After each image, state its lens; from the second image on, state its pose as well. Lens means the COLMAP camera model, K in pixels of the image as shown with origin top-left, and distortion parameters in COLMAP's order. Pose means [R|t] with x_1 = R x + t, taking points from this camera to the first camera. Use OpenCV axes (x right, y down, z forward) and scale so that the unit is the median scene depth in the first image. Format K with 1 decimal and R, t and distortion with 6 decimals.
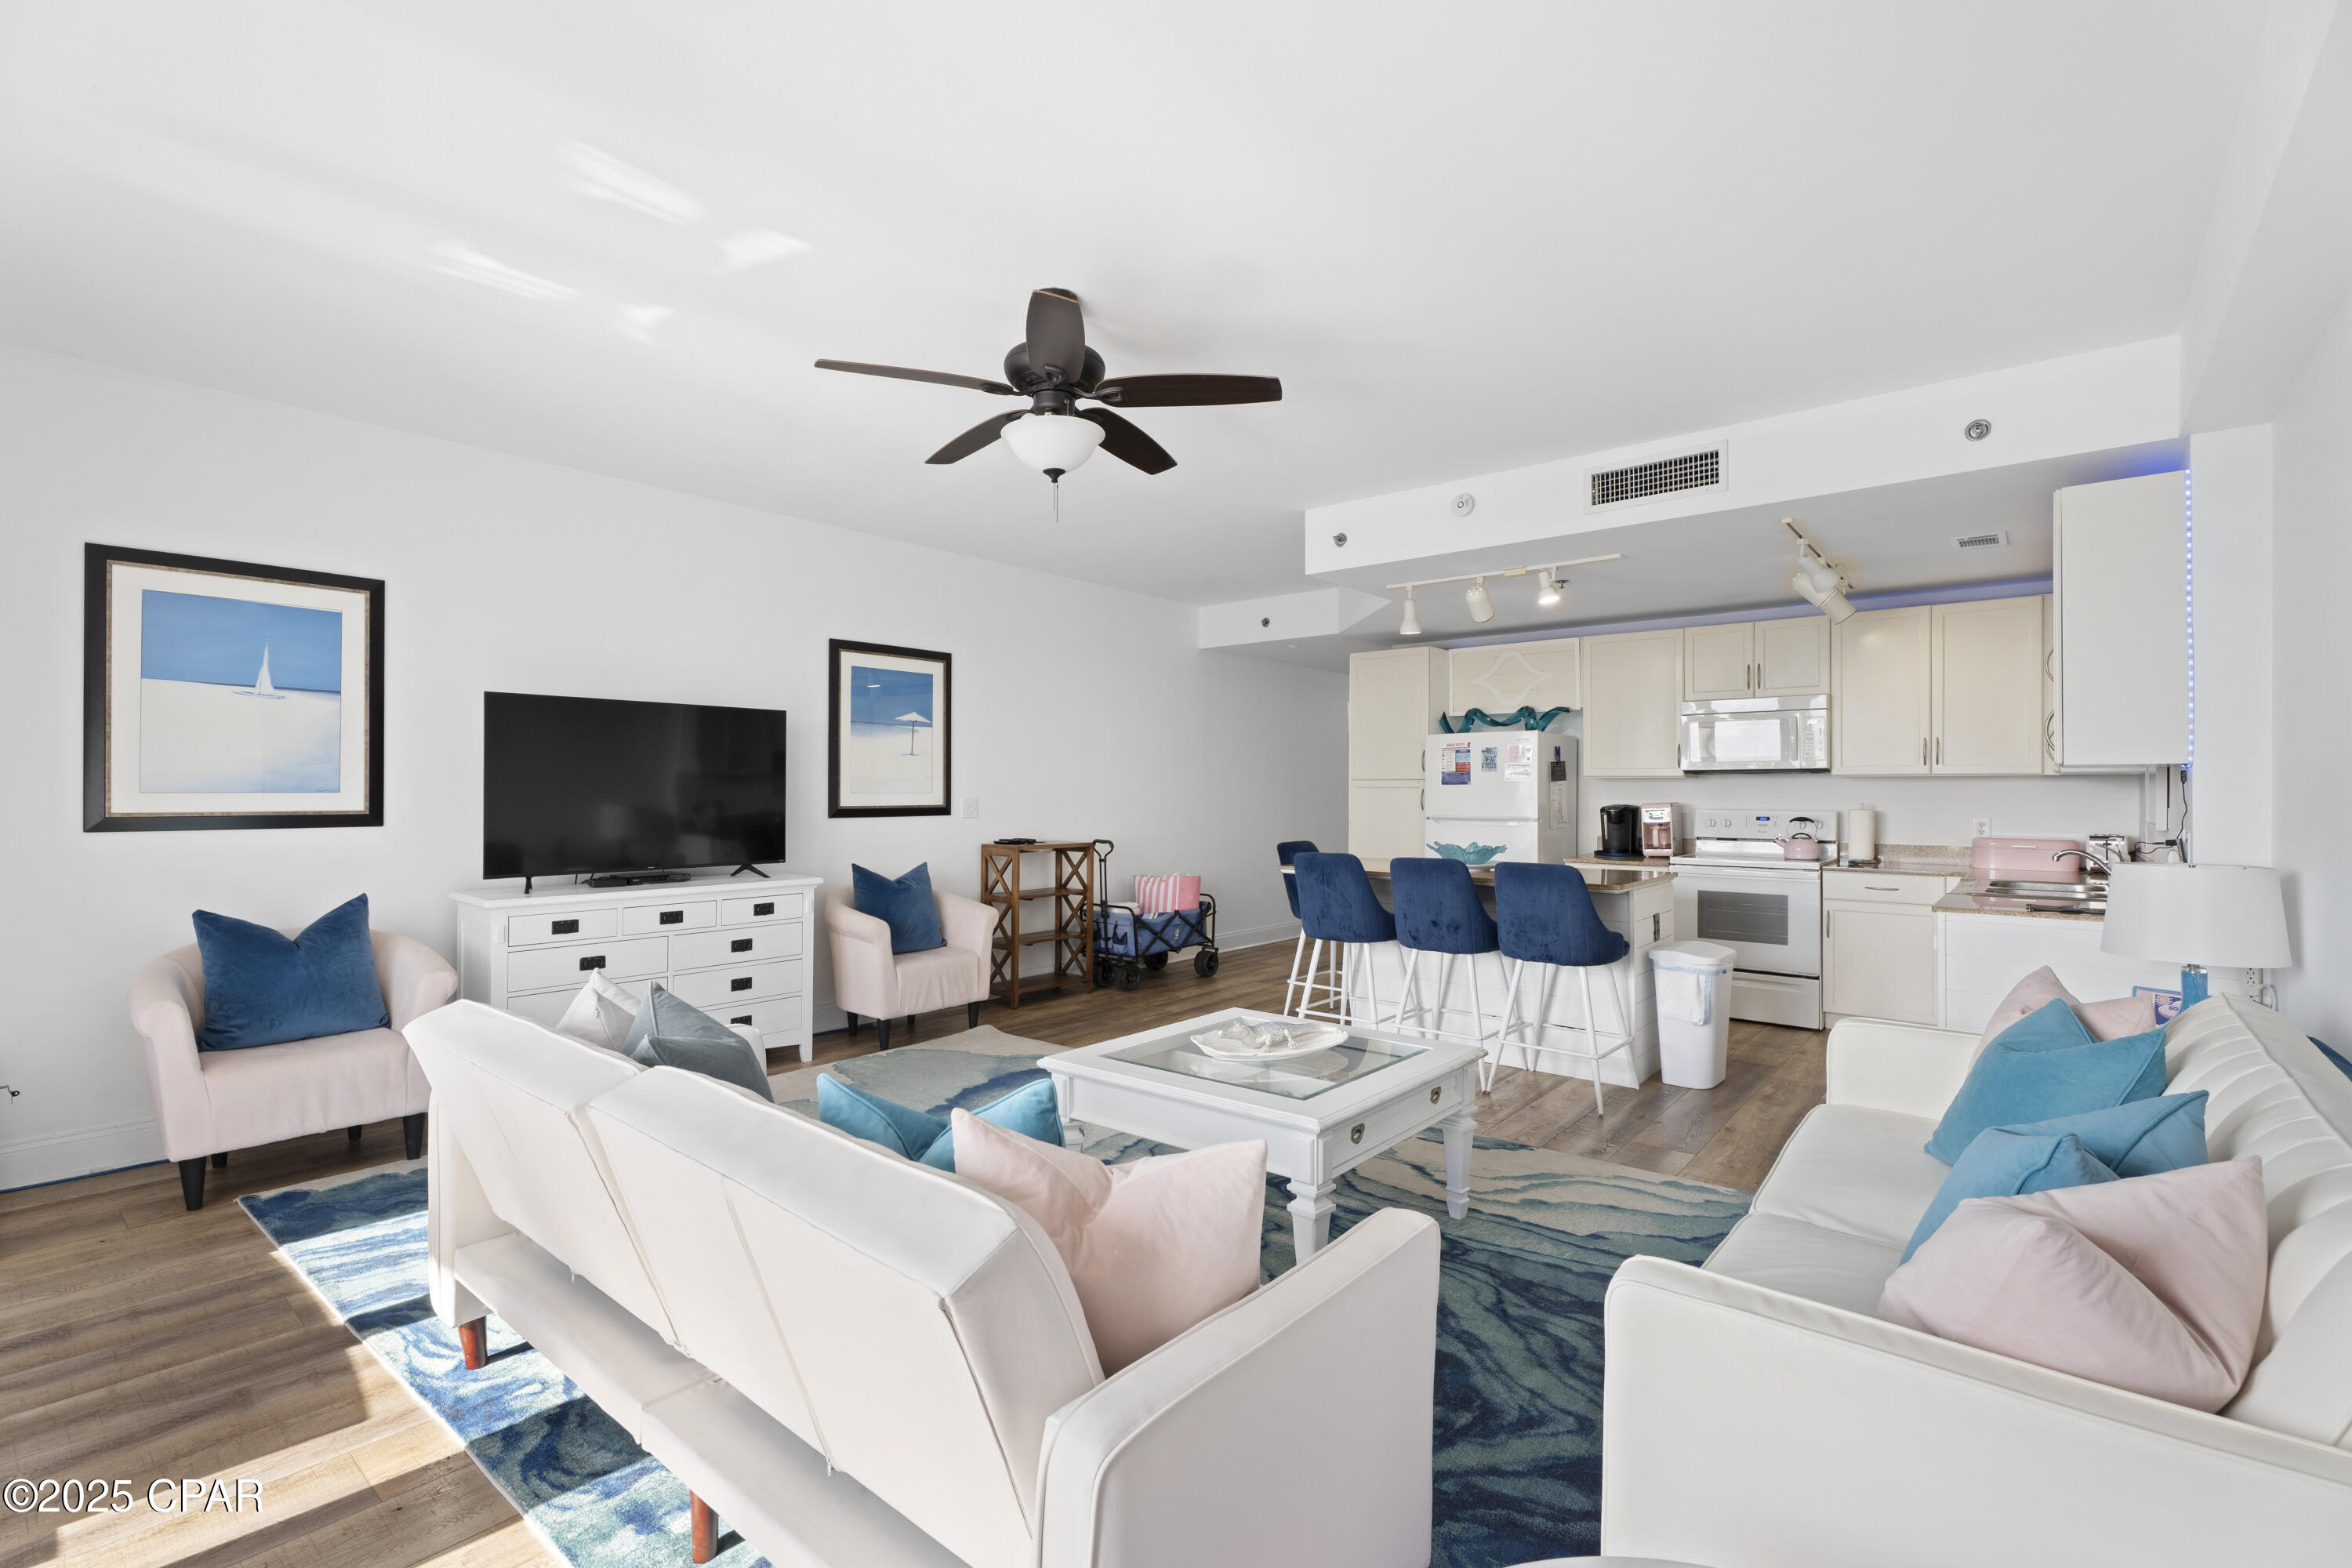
lens RADIAL K [[1055.7, 0, 1179.3], [0, 1055.7, 779.6], [0, 0, 1]] dist [0.000233, 0.002067]
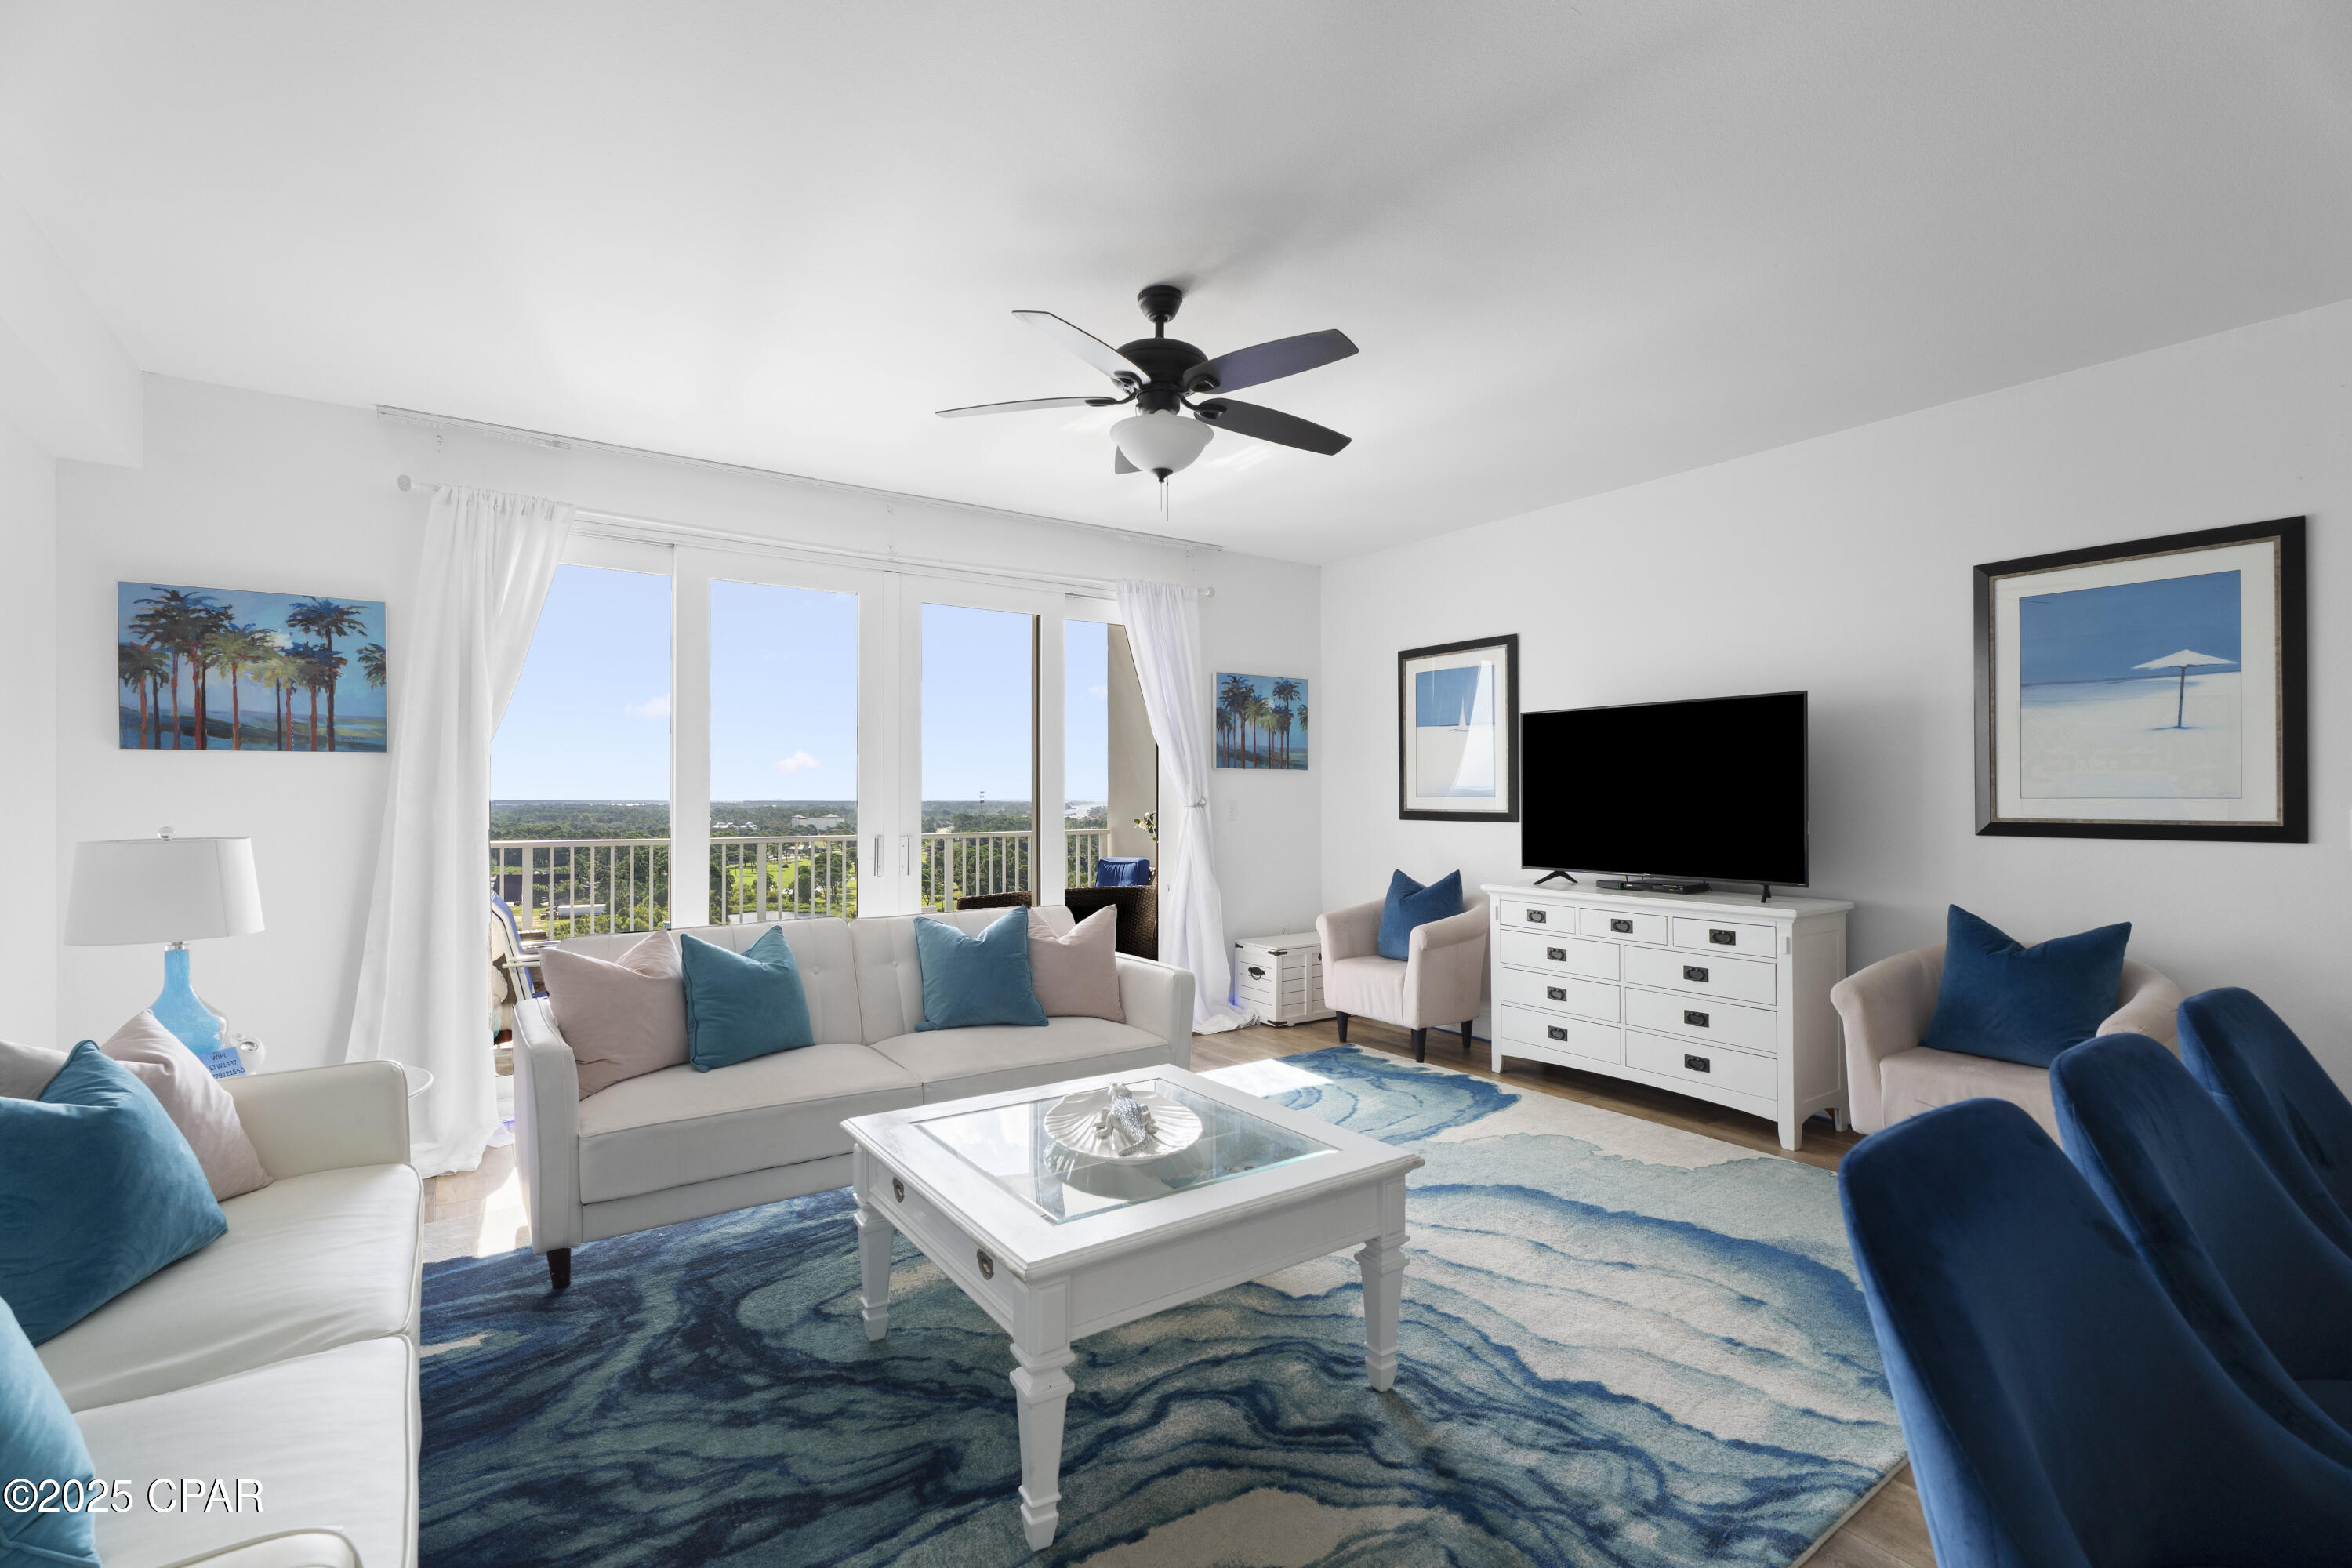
lens RADIAL K [[1055.7, 0, 1172.5], [0, 1055.7, 792.4], [0, 0, 1]] dist [0.000233, 0.002067]
pose [[-0.273607, -0.004592, -0.961831, 0.495555], [0.009764, 0.999924, -0.007551, 0.010419], [0.961792, -0.011457, -0.273541, 0.768829]]
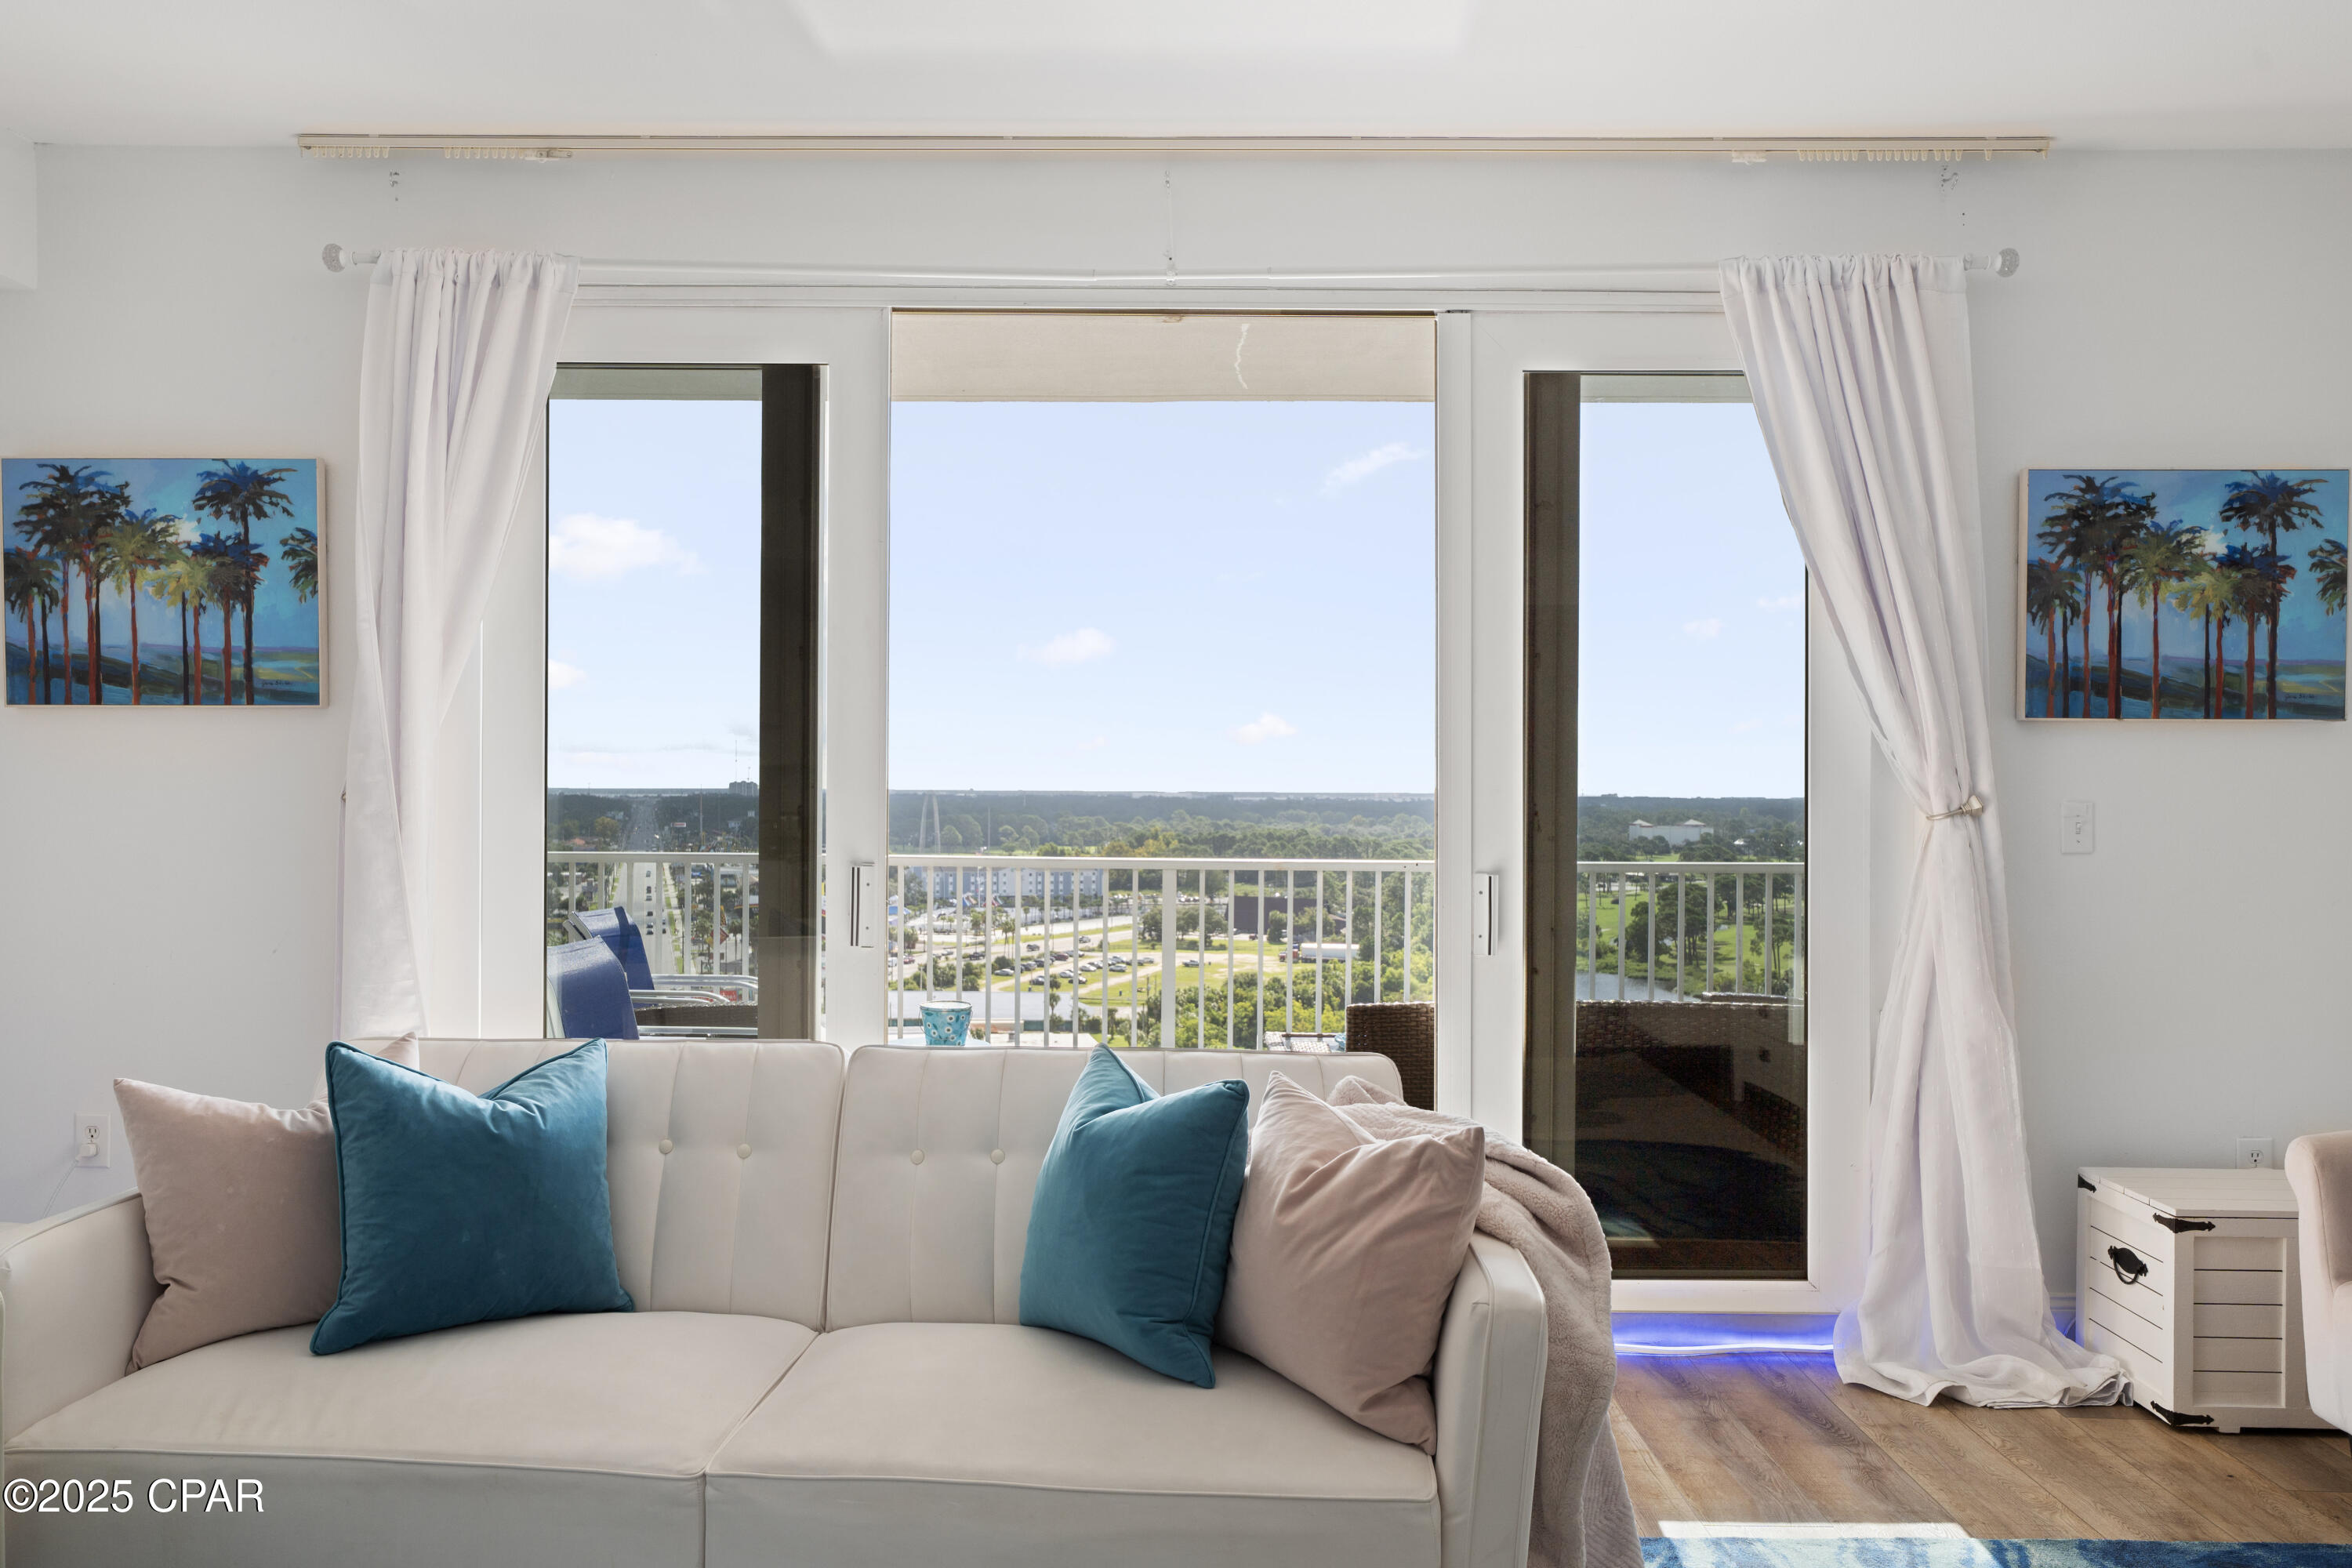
lens RADIAL K [[1732.5, 0, 1159.5], [0, 1732.5, 801.4], [0, 0, 1]] dist [0.007659, 0.005139]
pose [[-0.779018, -0.001473, -0.627000, 0.105329], [-0.001809, 0.999998, -0.000103, 0.011921], [0.626999, 0.001054, -0.779019, 0.843542]]
